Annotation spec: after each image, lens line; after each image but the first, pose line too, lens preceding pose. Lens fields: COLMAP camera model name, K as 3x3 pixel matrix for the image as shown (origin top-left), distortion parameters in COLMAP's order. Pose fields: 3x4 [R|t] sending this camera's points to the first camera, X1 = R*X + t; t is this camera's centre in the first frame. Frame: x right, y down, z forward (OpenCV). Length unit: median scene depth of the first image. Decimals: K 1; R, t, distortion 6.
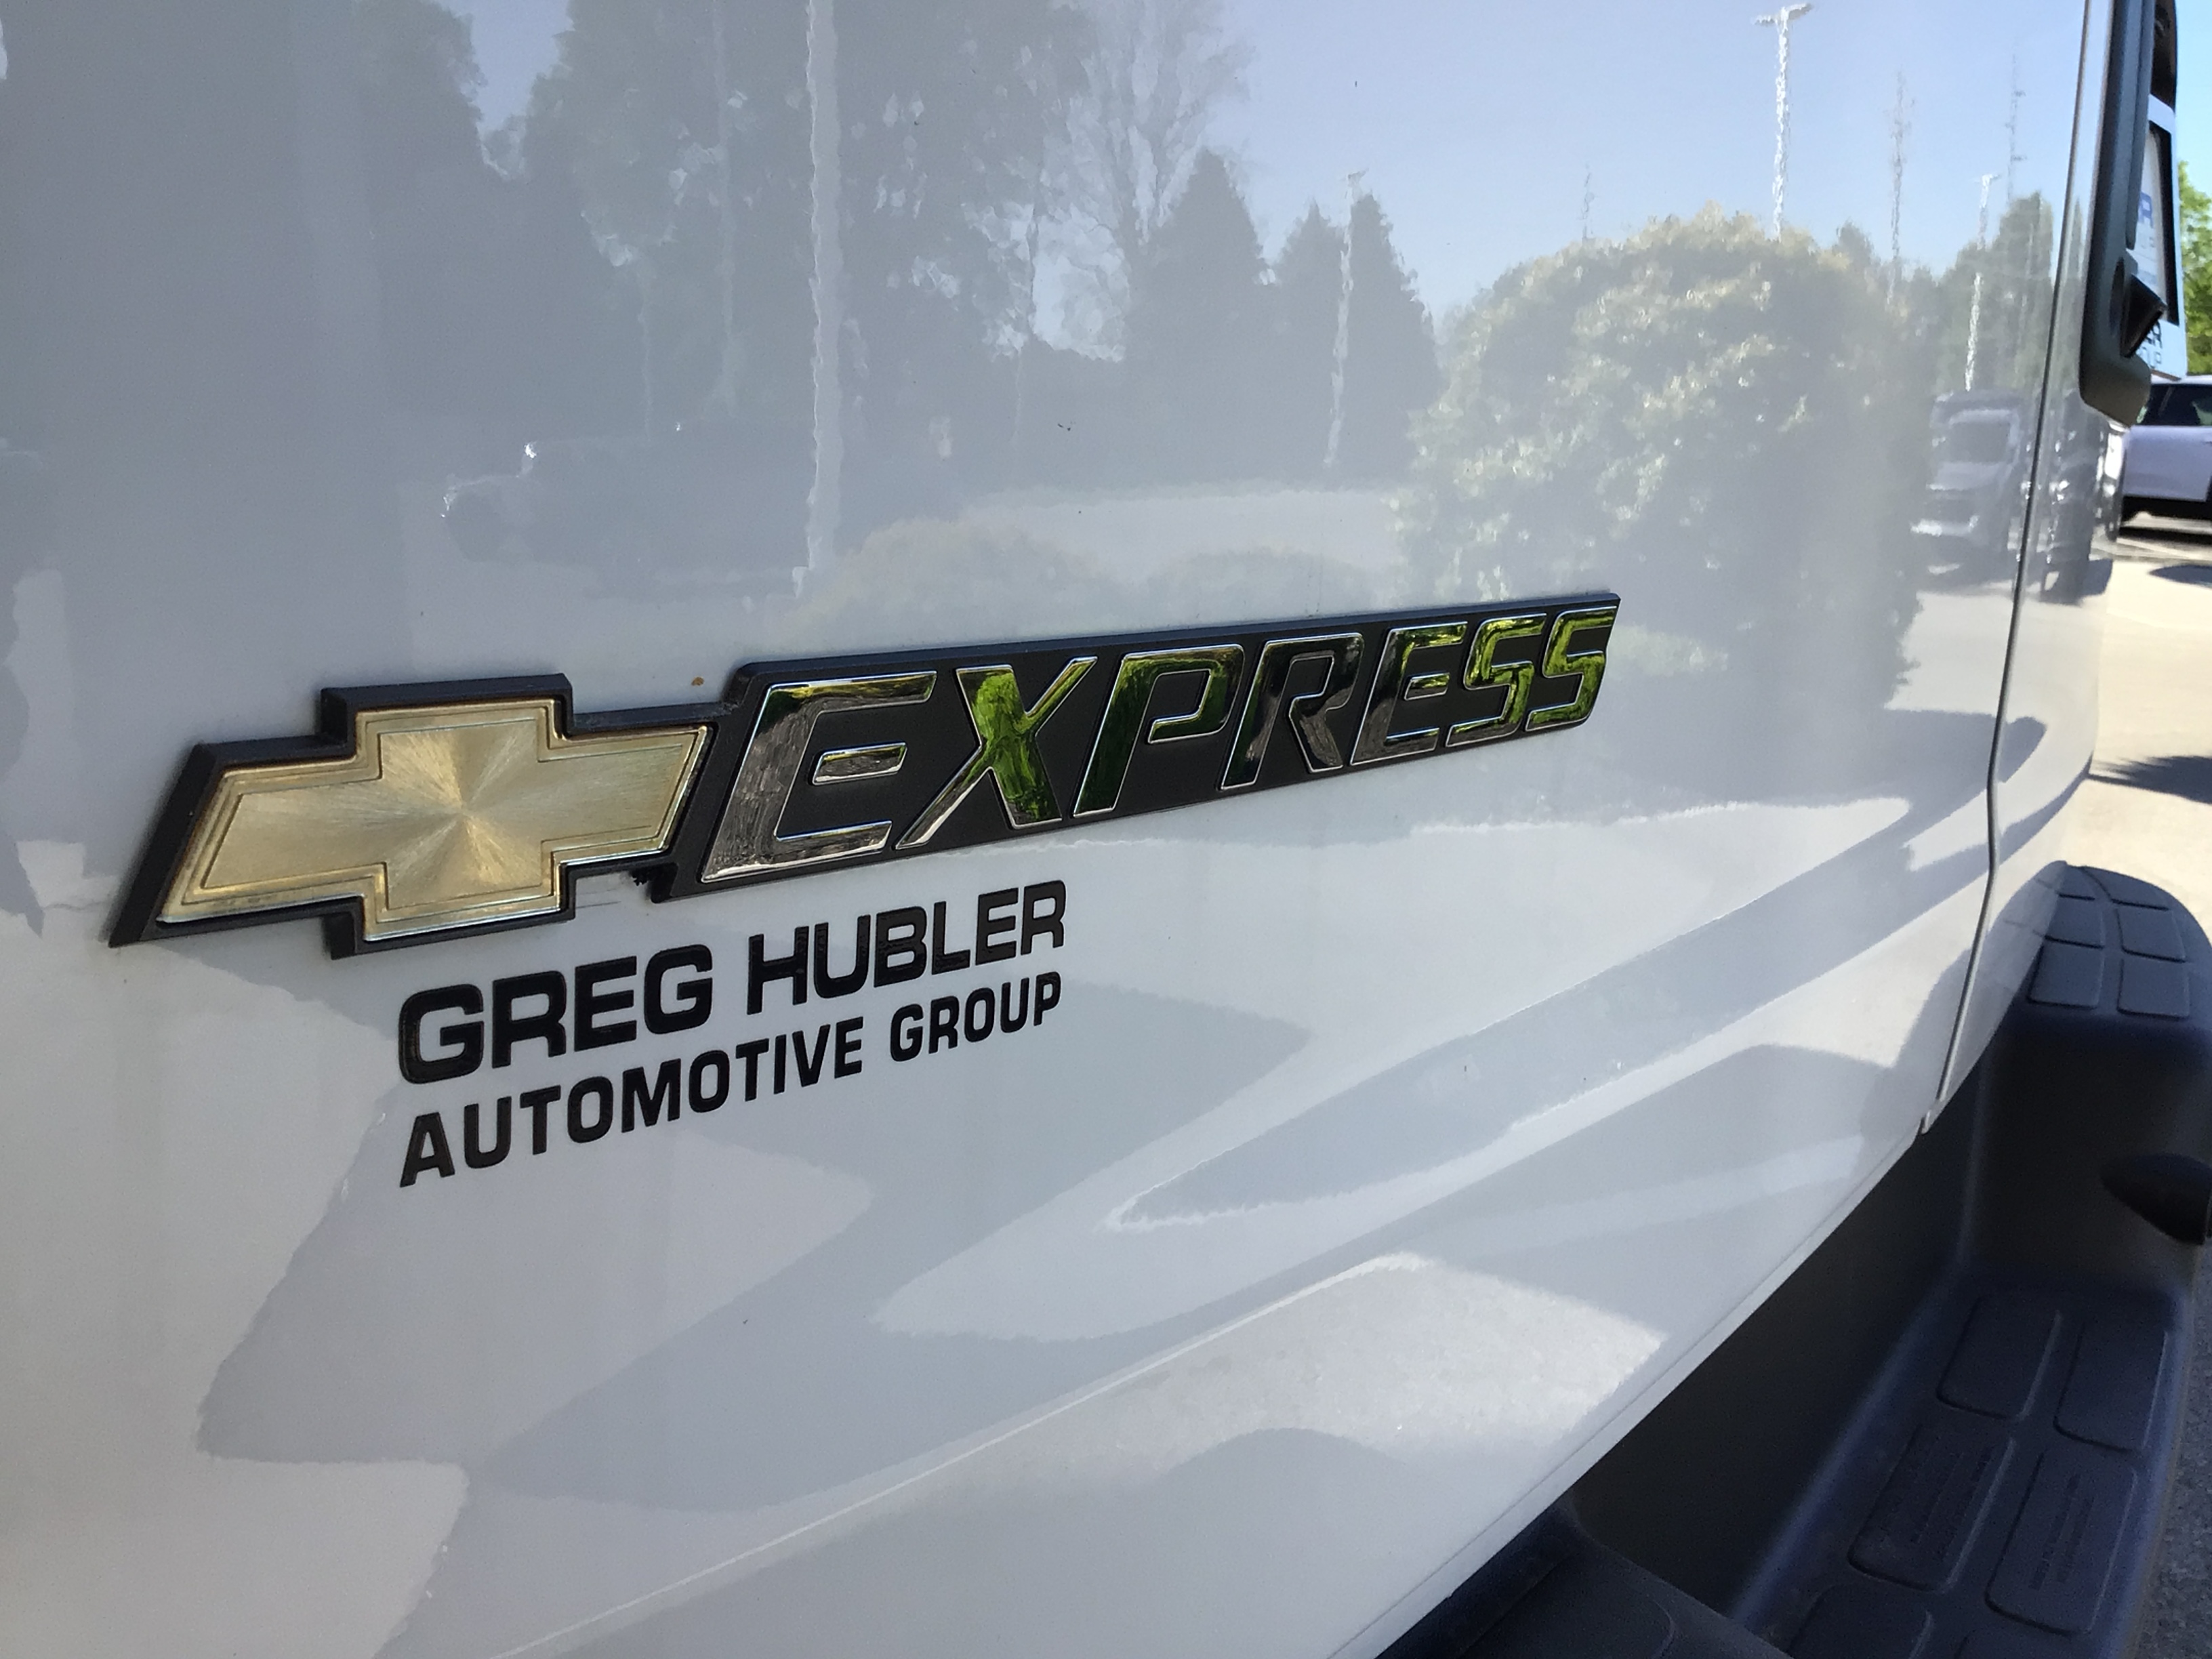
lens RADIAL K [[2011.7, 0, 1116.1], [0, 2011.7, 827.9], [0, 0, 1]] dist [0.035459, 0.000000]
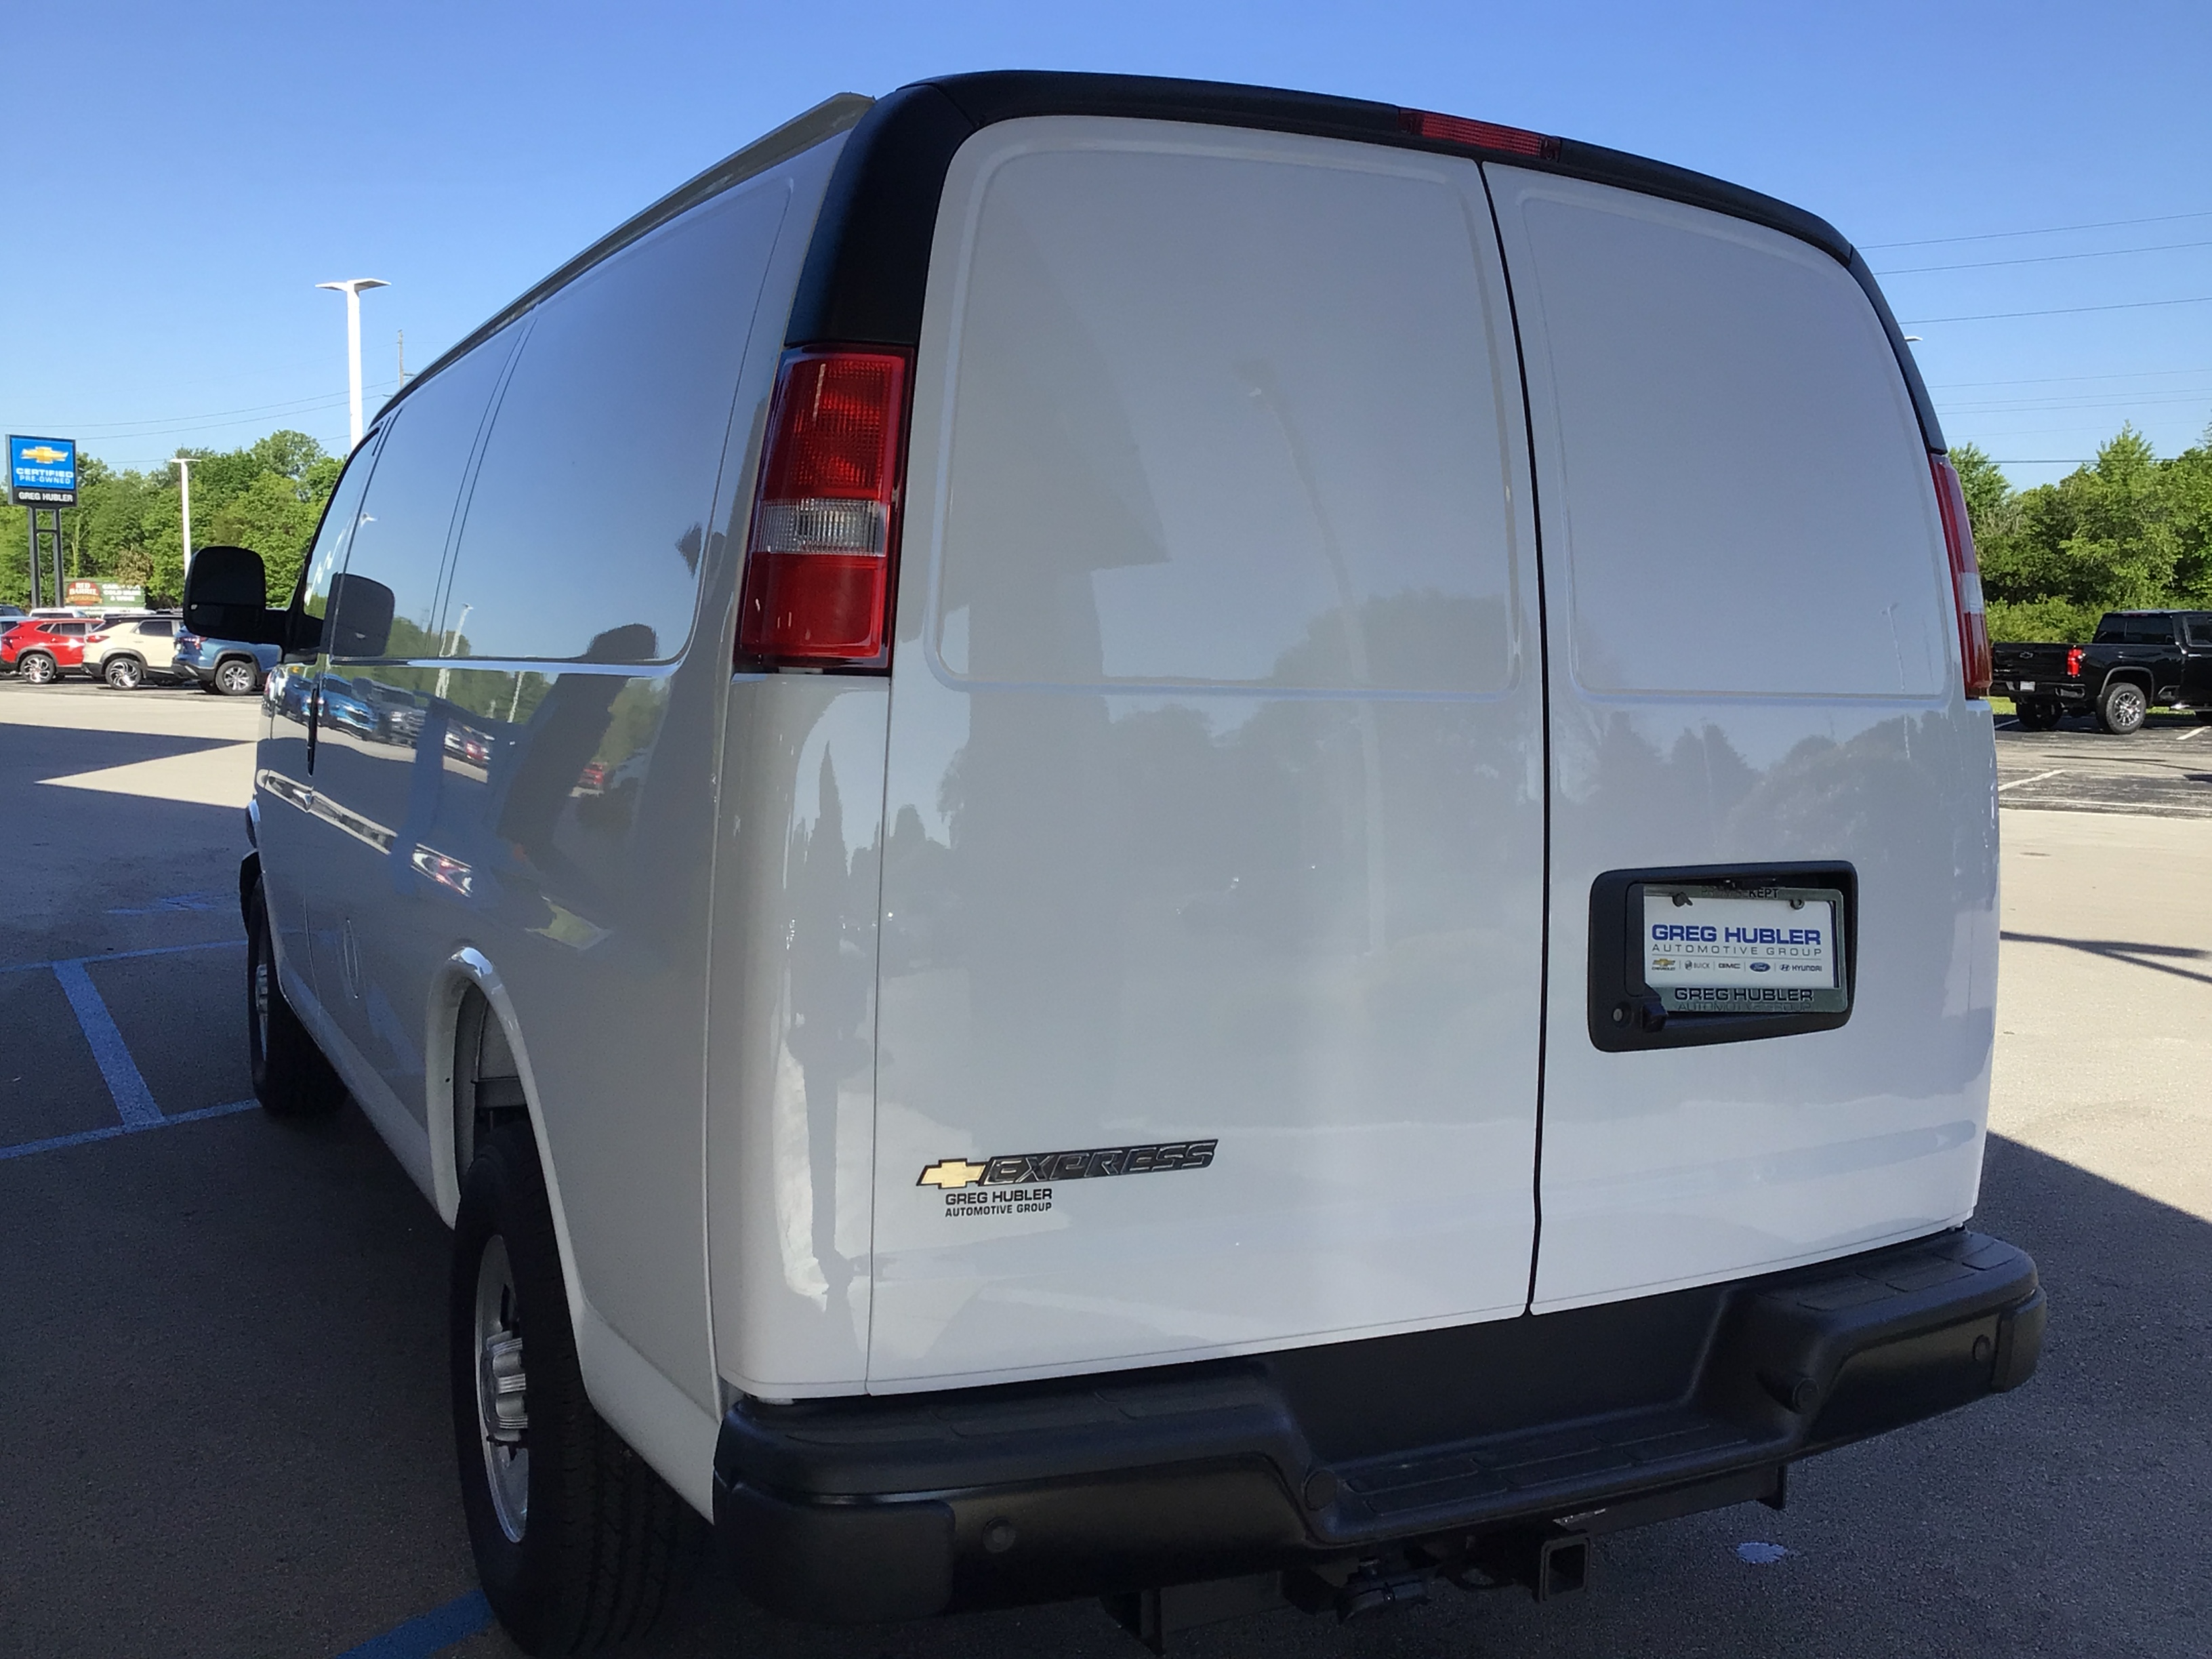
lens RADIAL K [[2011.7, 0, 1100.8], [0, 2011.7, 816.0], [0, 0, 1]] dist [0.035459, 0.000000]
pose [[0.866432, 0.030579, -0.498358, 3.892631], [-0.083653, 0.992905, -0.084514, -0.742611], [0.492237, 0.114915, 0.862842, -5.502010]]
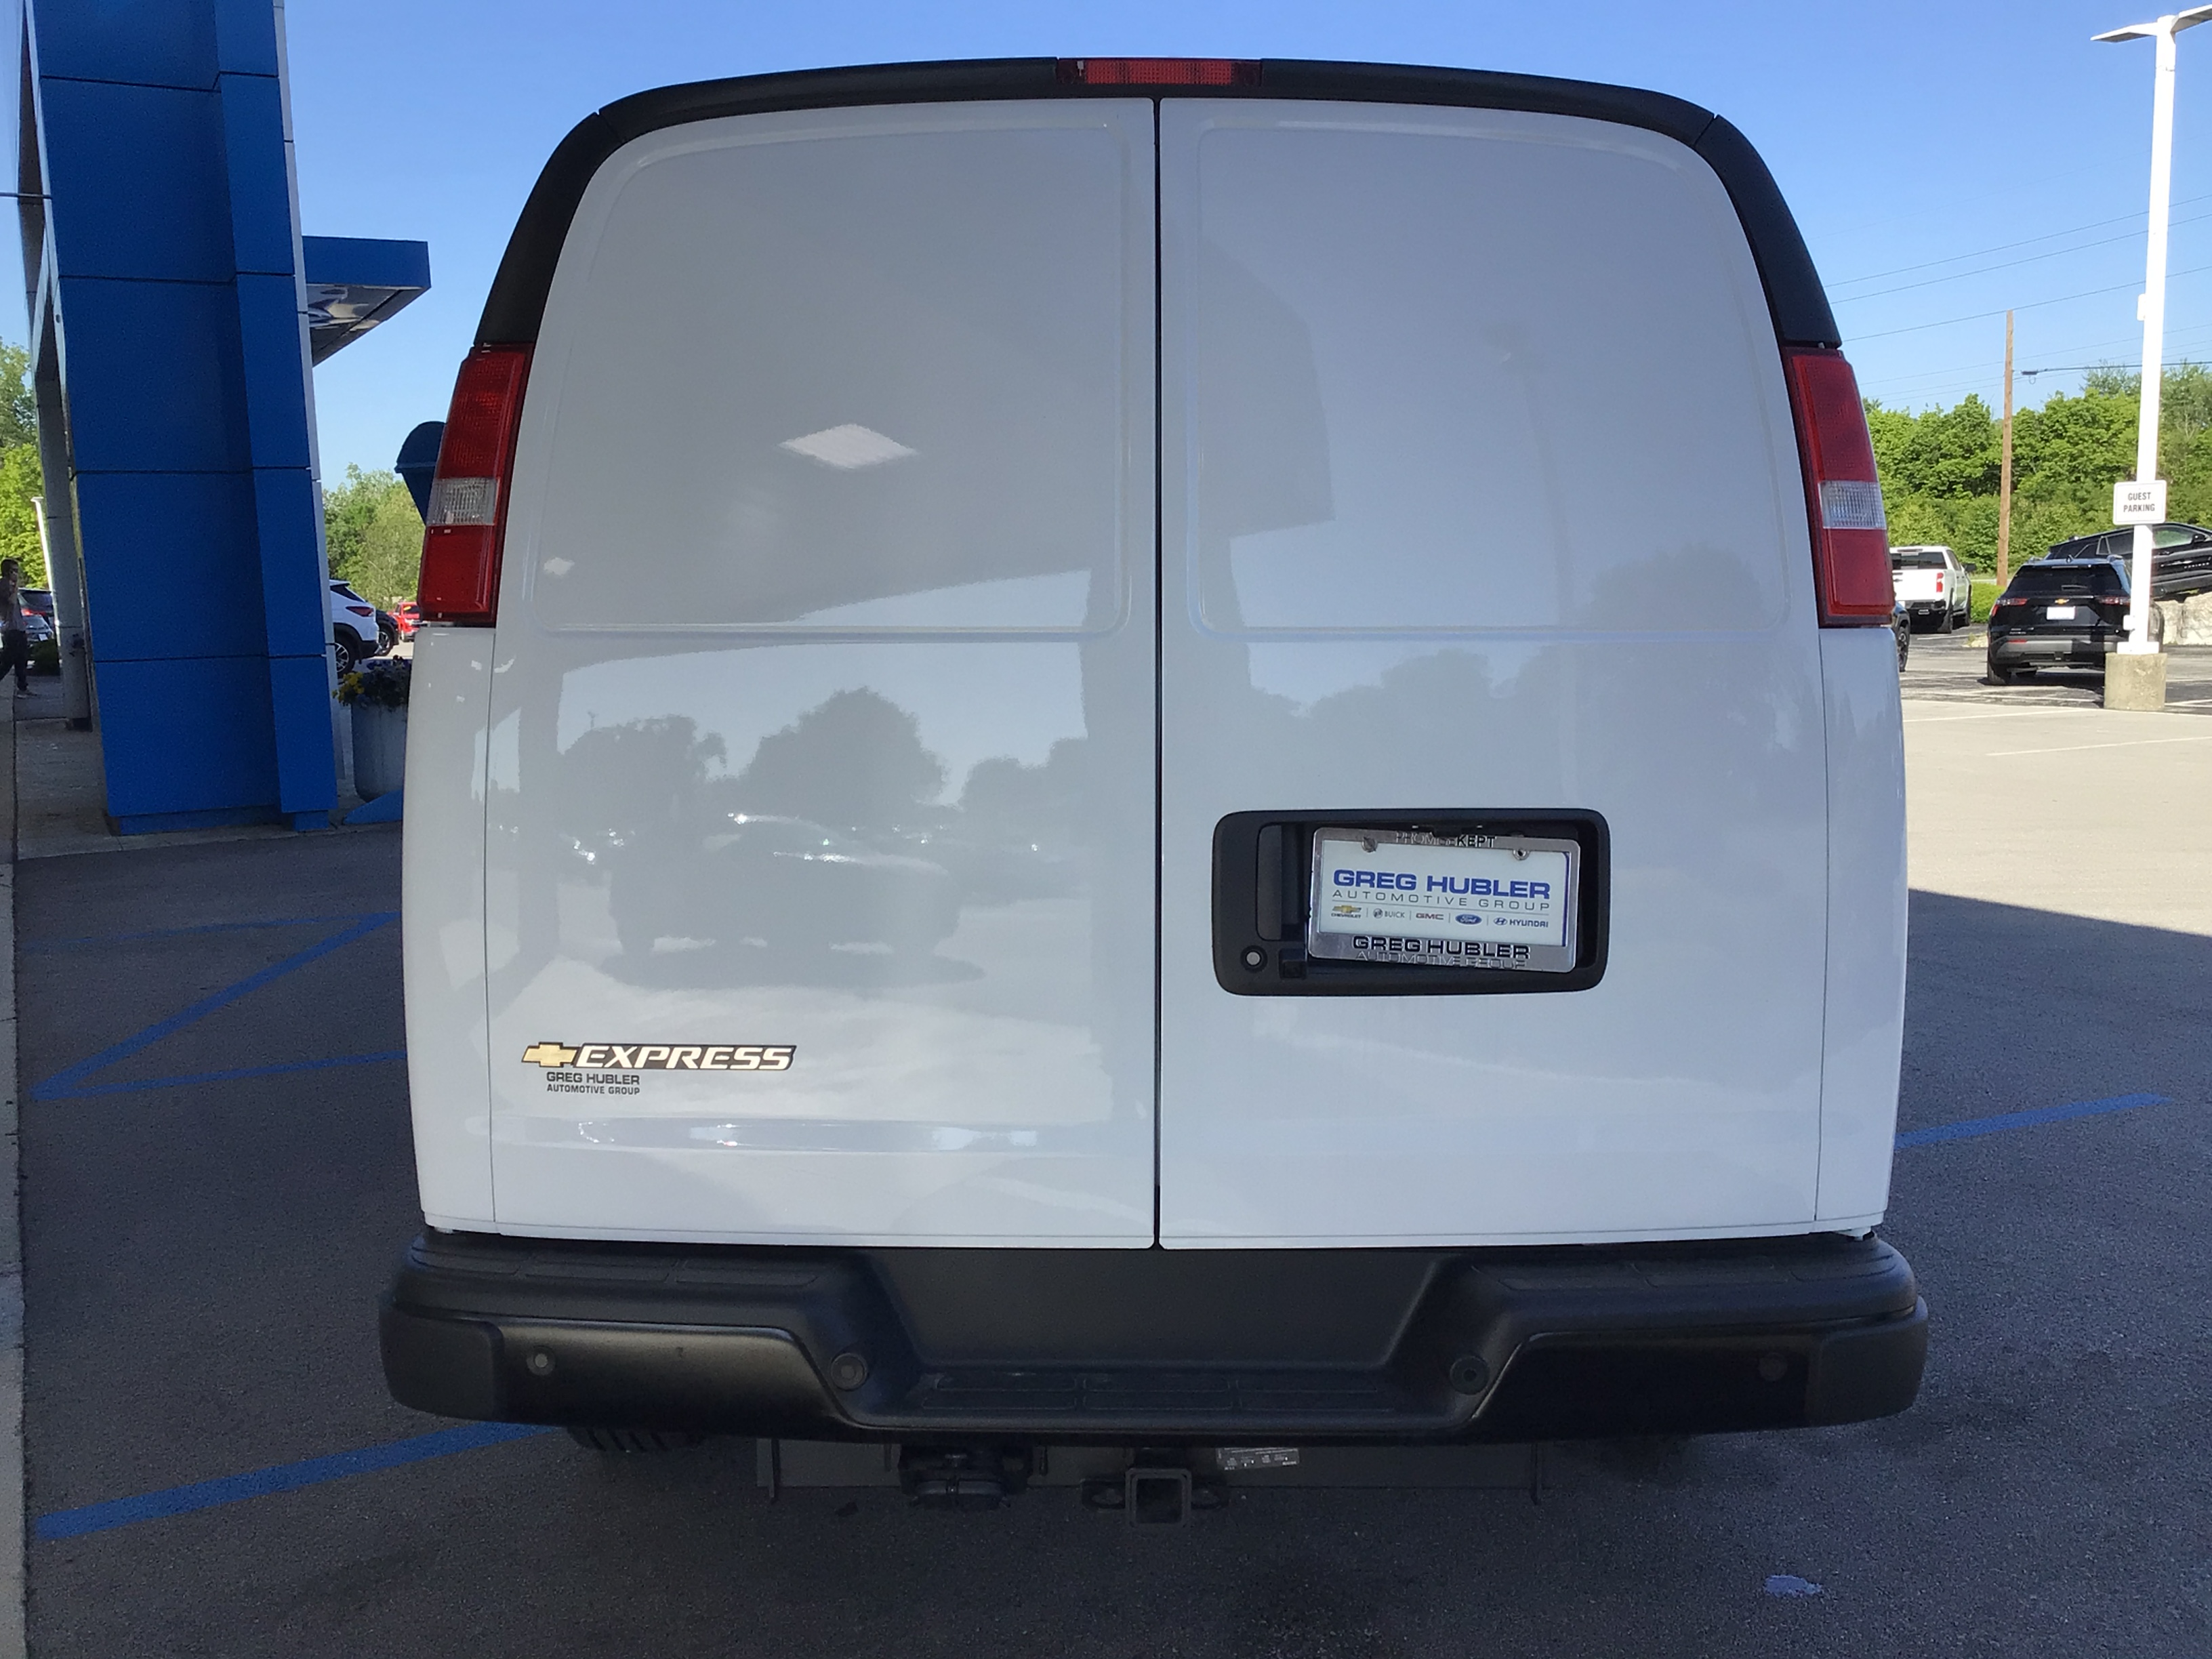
lens RADIAL K [[2011.7, 0, 1099.8], [0, 2011.7, 833.0], [0, 0, 1]] dist [0.035459, 0.000000]
pose [[0.552713, 0.064753, -0.830852, 8.240175], [-0.125234, 0.992109, -0.005990, -1.207421], [0.823908, 0.107362, 0.556461, -2.162561]]
